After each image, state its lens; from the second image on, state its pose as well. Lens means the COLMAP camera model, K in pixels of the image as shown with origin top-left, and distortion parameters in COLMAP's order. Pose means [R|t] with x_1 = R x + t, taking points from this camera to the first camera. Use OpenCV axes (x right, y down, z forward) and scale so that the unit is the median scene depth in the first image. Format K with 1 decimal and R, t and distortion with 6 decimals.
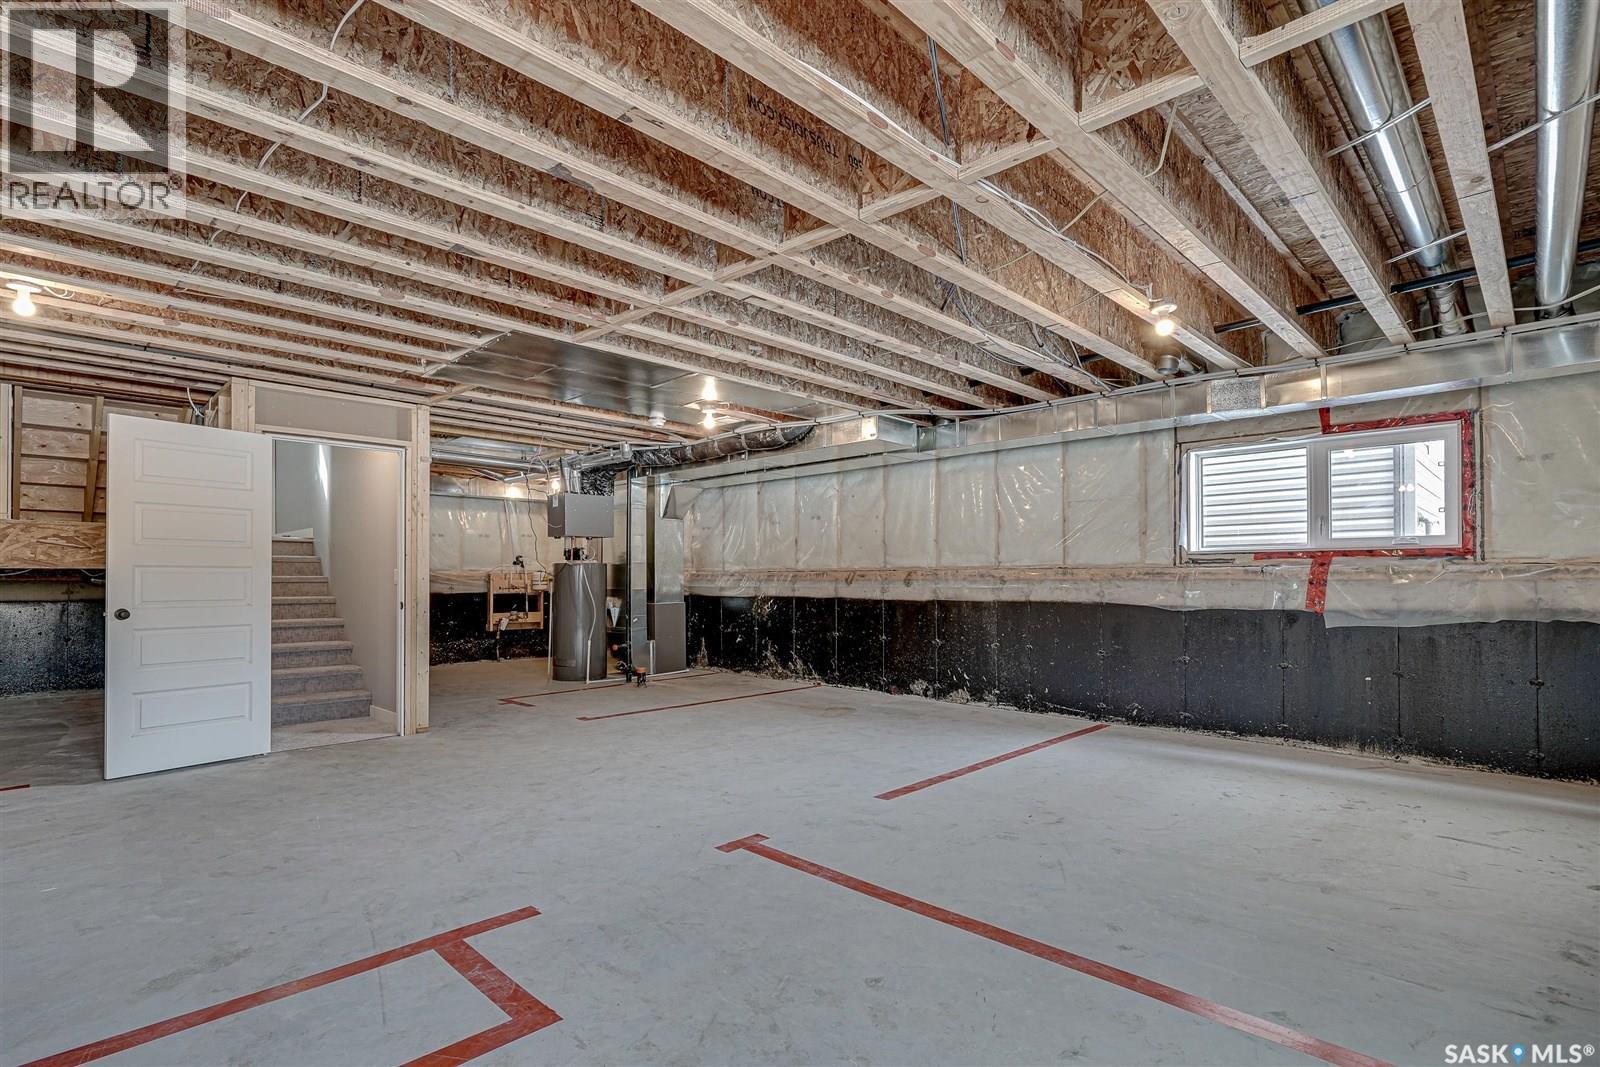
lens RADIAL K [[772.0, 0, 801.3], [0, 772.0, 573.7], [0, 0, 1]] dist [-0.001470, 0.000219]
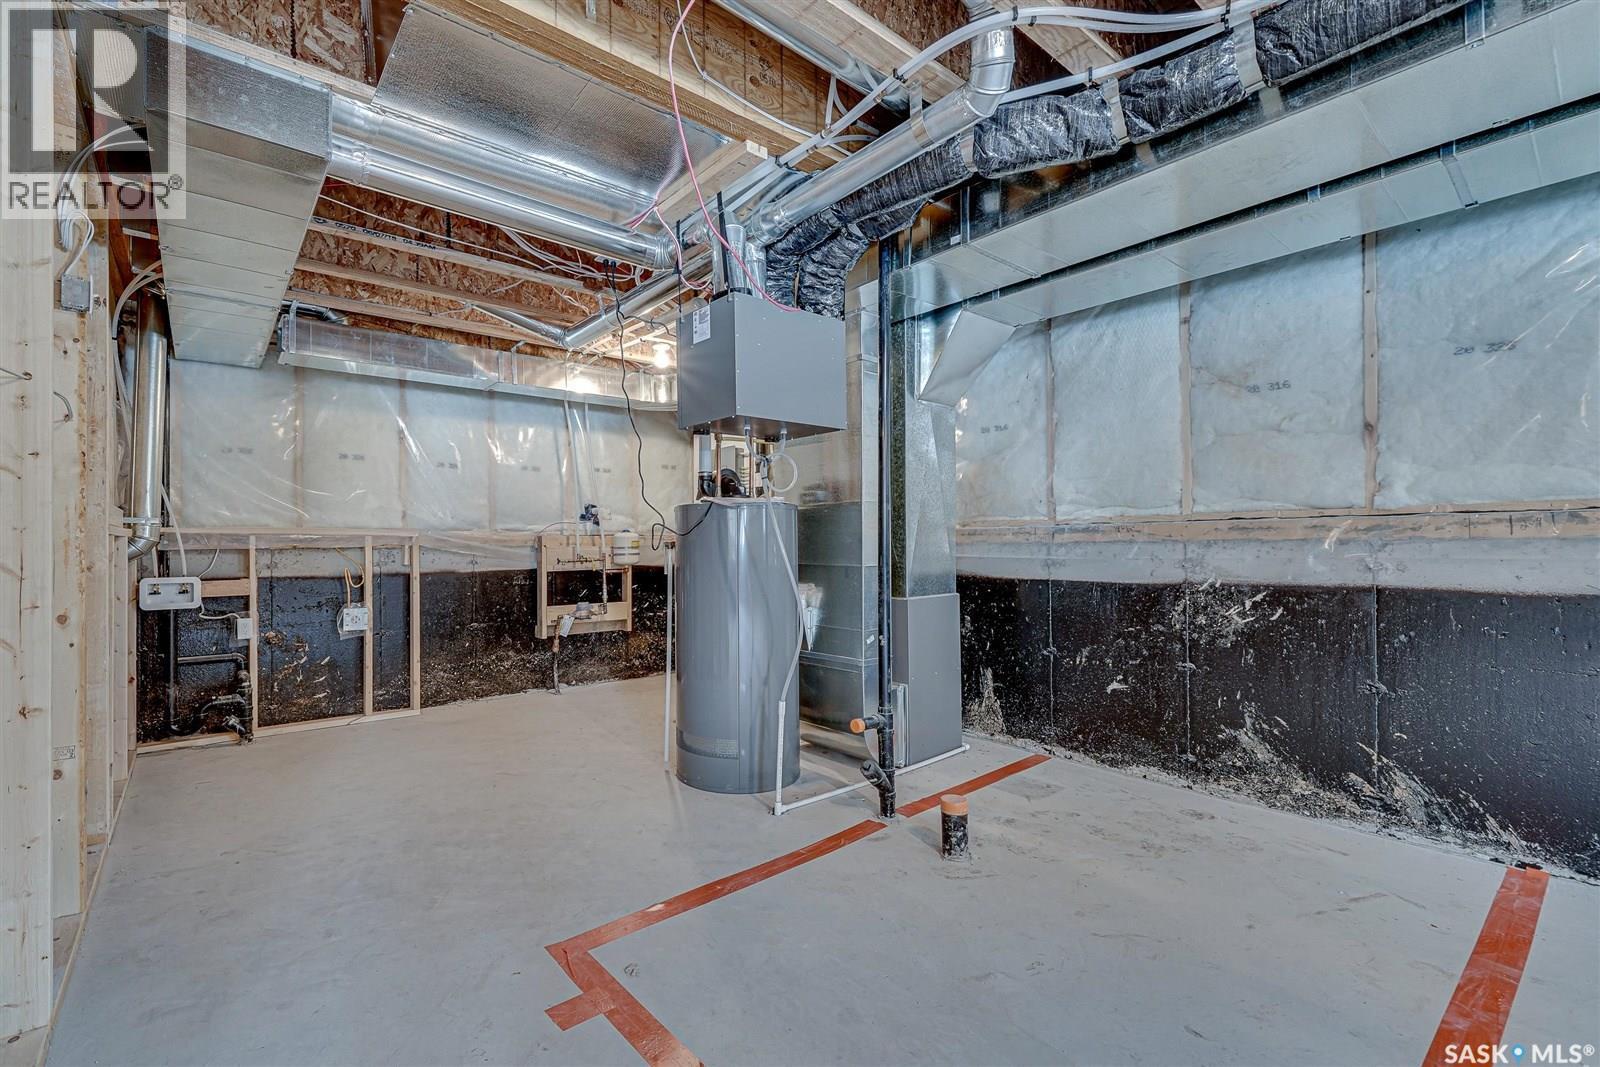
lens RADIAL K [[772.0, 0, 774.1], [0, 772.0, 544.0], [0, 0, 1]] dist [-0.001470, 0.000219]
pose [[0.994520, -0.007213, -0.104295, -0.311120], [0.007665, 0.999963, 0.003934, 0.008724], [0.104263, -0.004712, 0.994539, 0.809932]]
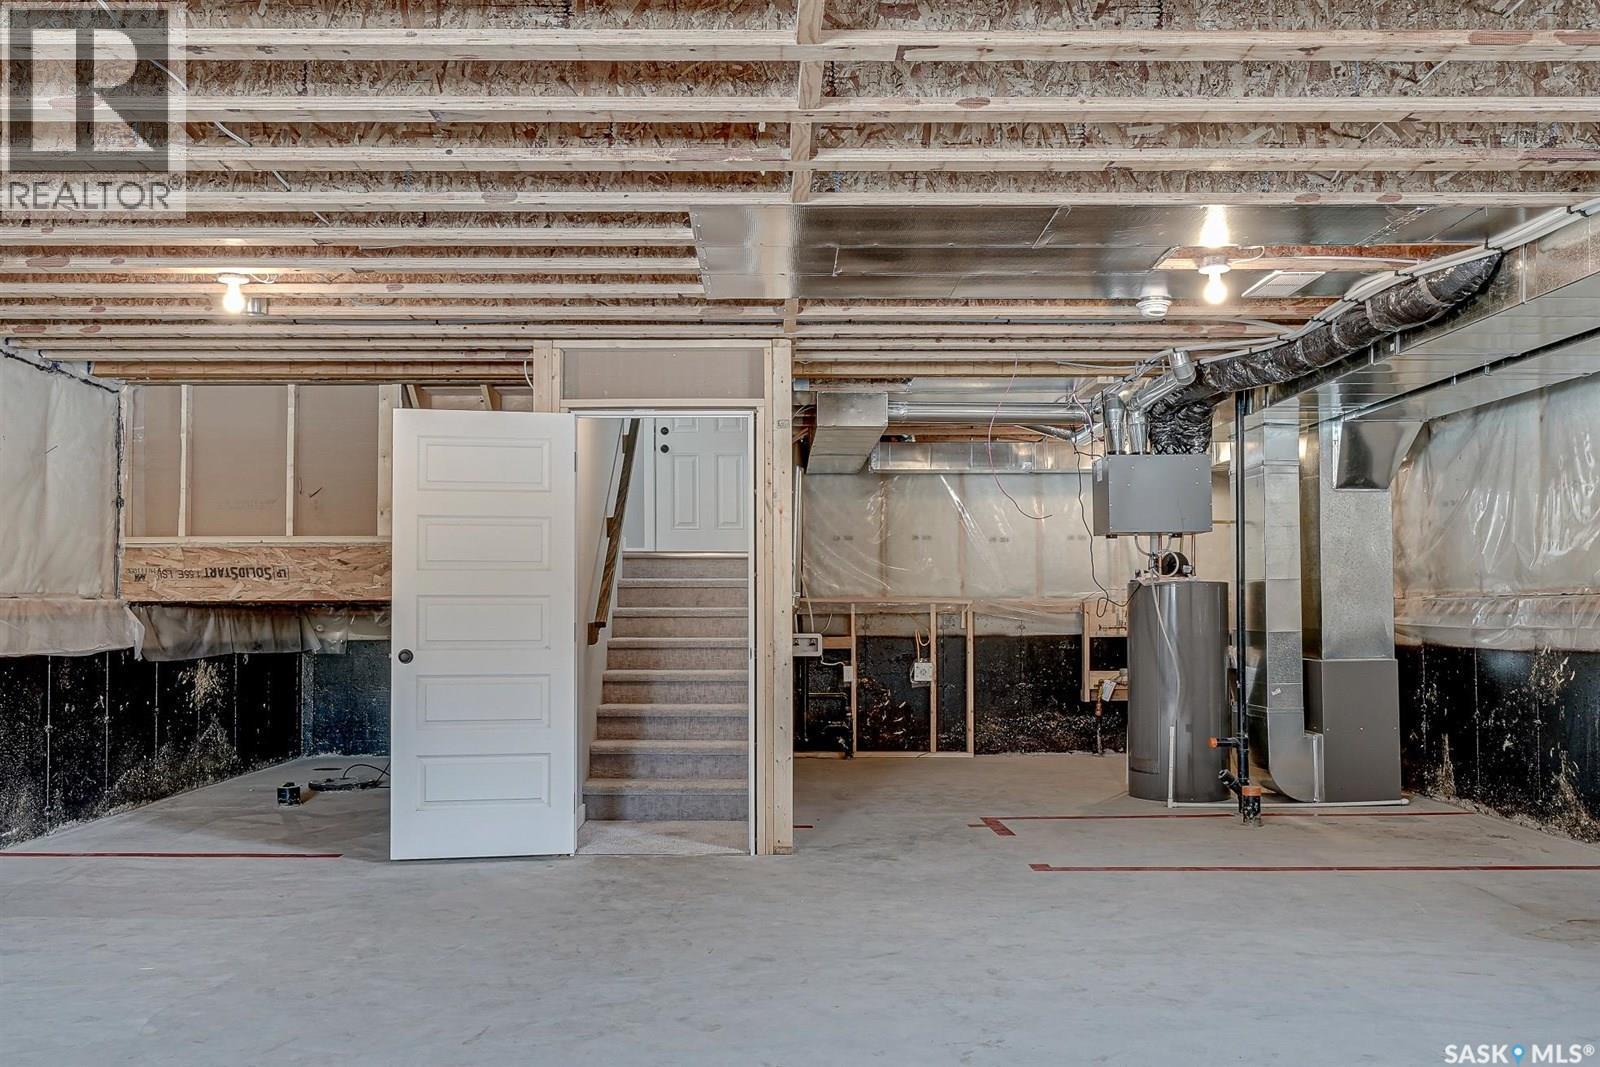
lens RADIAL K [[1372.9, 0, 729.2], [0, 1372.9, 584.3], [0, 0, 1]] dist [-0.004674, 0.008962]
pose [[0.708426, -0.015306, -0.705619, 0.236745], [0.006153, 0.999861, -0.015511, 0.000982], [0.705758, 0.006646, 0.708422, 0.143492]]
